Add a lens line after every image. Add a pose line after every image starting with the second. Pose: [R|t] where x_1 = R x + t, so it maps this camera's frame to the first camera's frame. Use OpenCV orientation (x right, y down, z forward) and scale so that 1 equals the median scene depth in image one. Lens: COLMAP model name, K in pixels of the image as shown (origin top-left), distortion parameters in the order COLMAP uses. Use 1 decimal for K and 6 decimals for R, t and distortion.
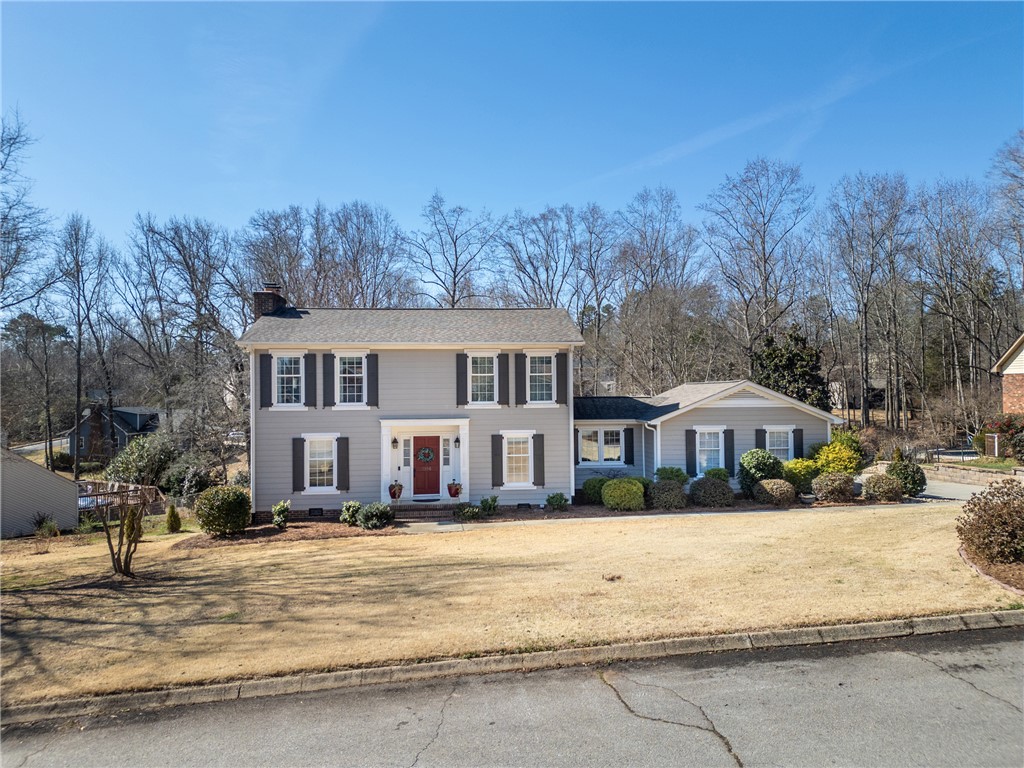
lens RADIAL K [[729.8, 0, 516.5], [0, 729.8, 381.1], [0, 0, 1]] dist [0.104351, -0.113178]
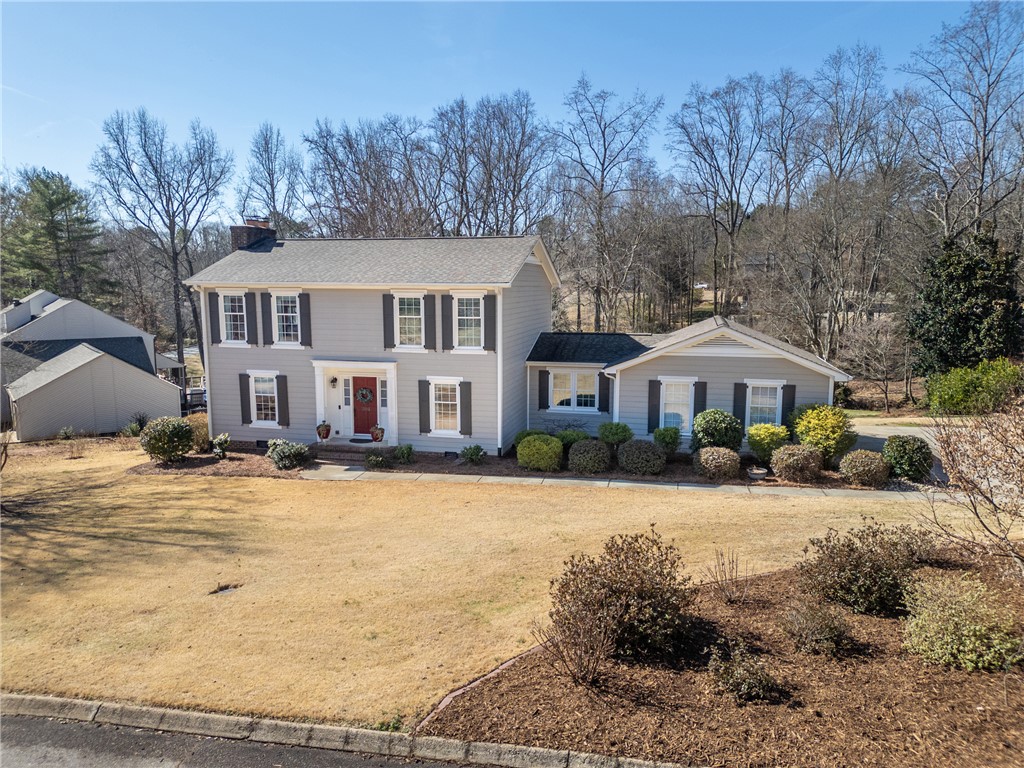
lens RADIAL K [[740.9, 0, 512.0], [0, 740.9, 384.0], [0, 0, 1]] dist [0.104825, -0.119300]
pose [[0.945742, 0.053938, -0.320412, 0.395163], [-0.003299, 0.987668, 0.156528, -0.074367], [0.324903, -0.146978, 0.934257, 0.126048]]
